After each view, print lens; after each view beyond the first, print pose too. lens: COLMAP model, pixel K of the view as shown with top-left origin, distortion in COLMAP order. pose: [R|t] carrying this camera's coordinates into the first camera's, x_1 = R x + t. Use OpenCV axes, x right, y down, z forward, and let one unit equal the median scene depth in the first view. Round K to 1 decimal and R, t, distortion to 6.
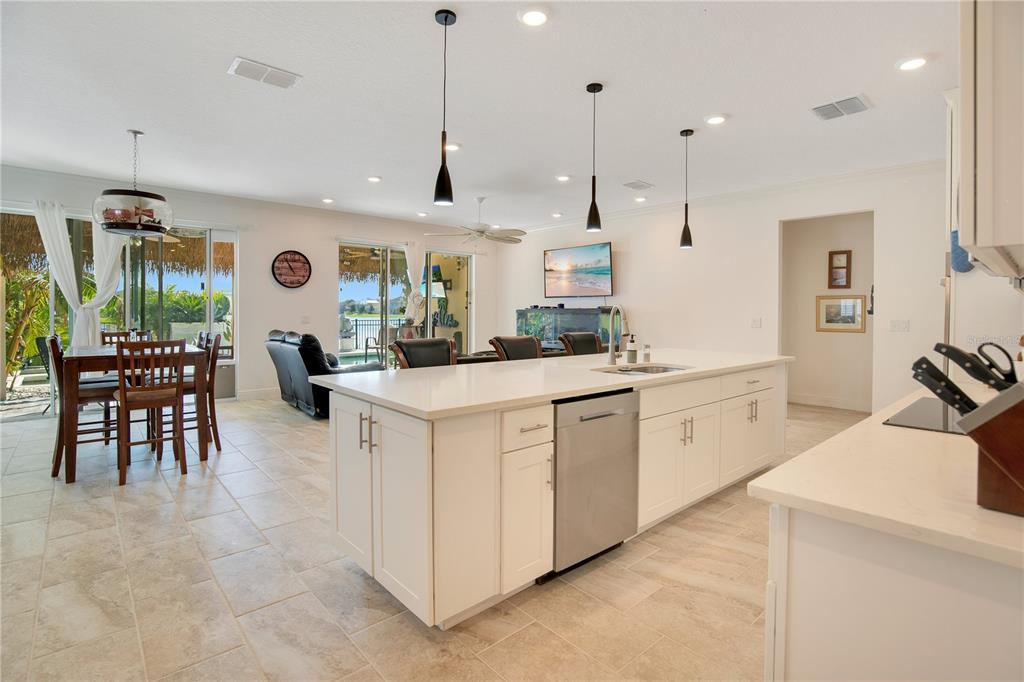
lens RADIAL K [[482.3, 0, 505.7], [0, 482.3, 318.4], [0, 0, 1]] dist [-0.020537, 0.000966]
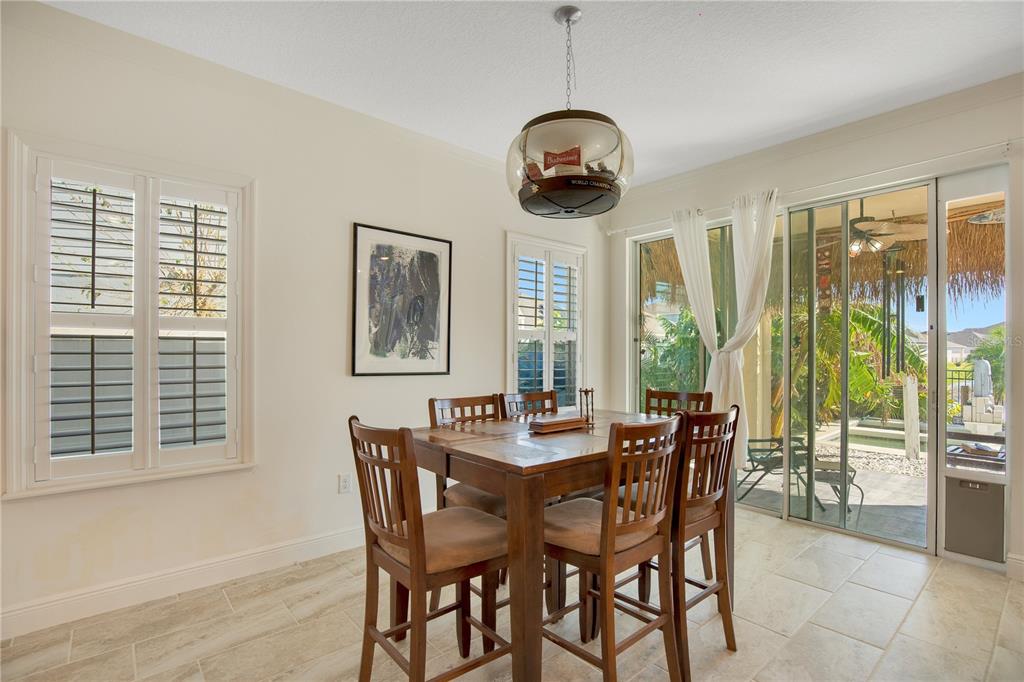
lens RADIAL K [[482.3, 0, 507.5], [0, 482.3, 351.6], [0, 0, 1]] dist [-0.020537, 0.000966]
pose [[-0.028221, -0.008715, -0.999564, -0.180227], [-0.014287, 0.999863, -0.008314, -0.010700], [0.999500, 0.014046, -0.028342, 0.678198]]
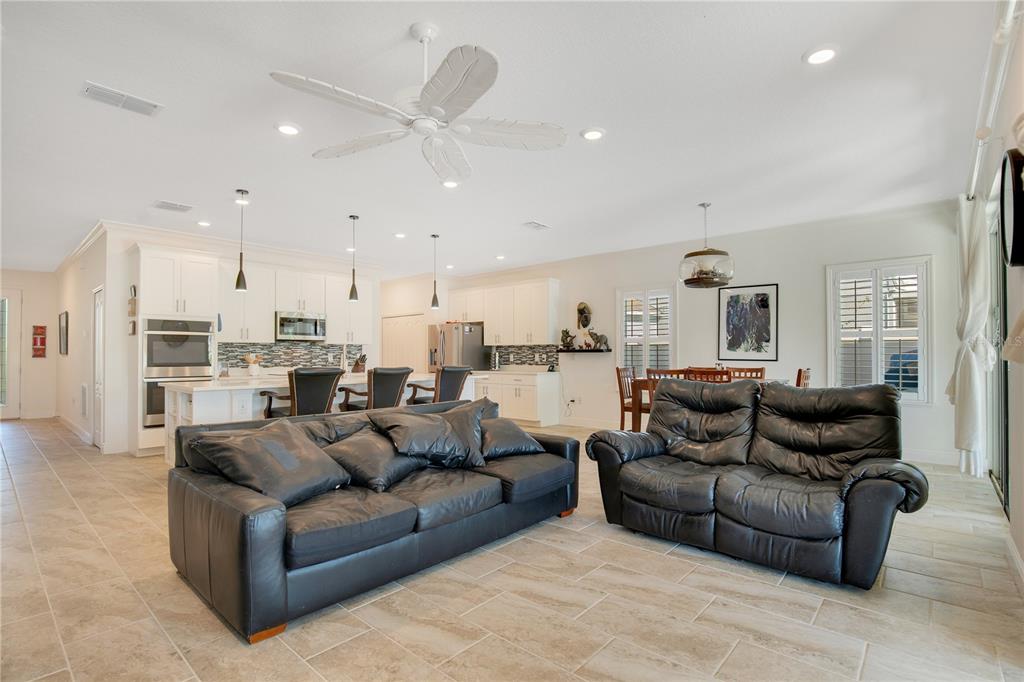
lens RADIAL K [[482.3, 0, 514.8], [0, 482.3, 346.1], [0, 0, 1]] dist [-0.020537, 0.000966]
pose [[-0.993175, -0.003108, -0.116591, -0.094901], [-0.002469, 0.999981, -0.005627, -0.011411], [0.116606, -0.005301, -0.993164, 1.580926]]
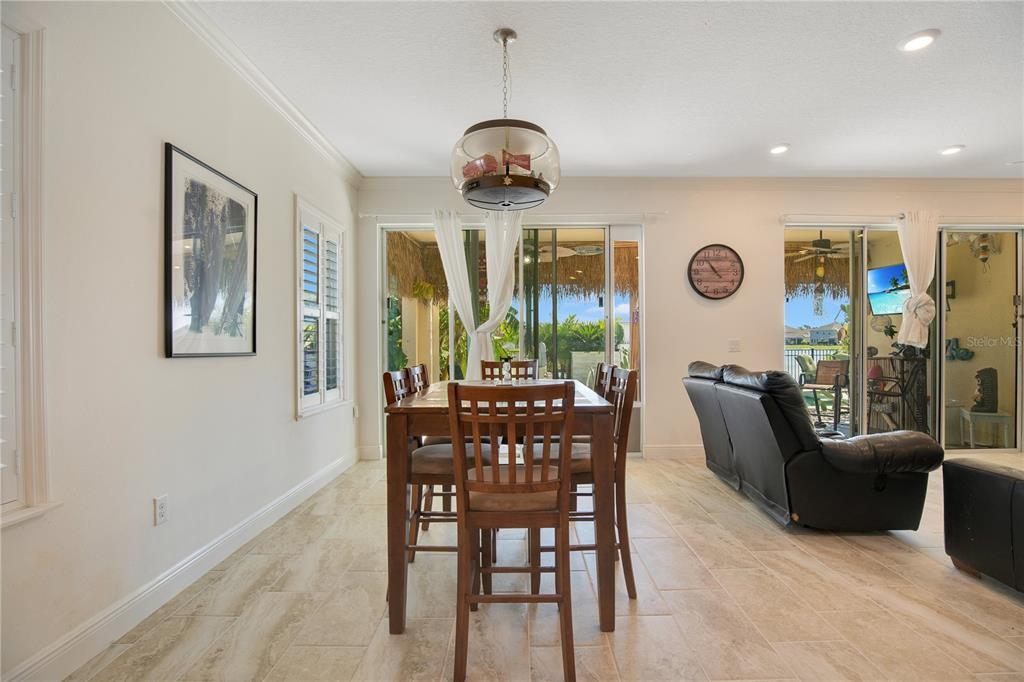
lens RADIAL K [[482.3, 0, 510.5], [0, 482.3, 344.4], [0, 0, 1]] dist [-0.020537, 0.000966]
pose [[0.735442, -0.007838, -0.677543, -0.255843], [0.001092, 0.999946, -0.010382, 0.008457], [0.677587, 0.006895, 0.735410, 0.393310]]
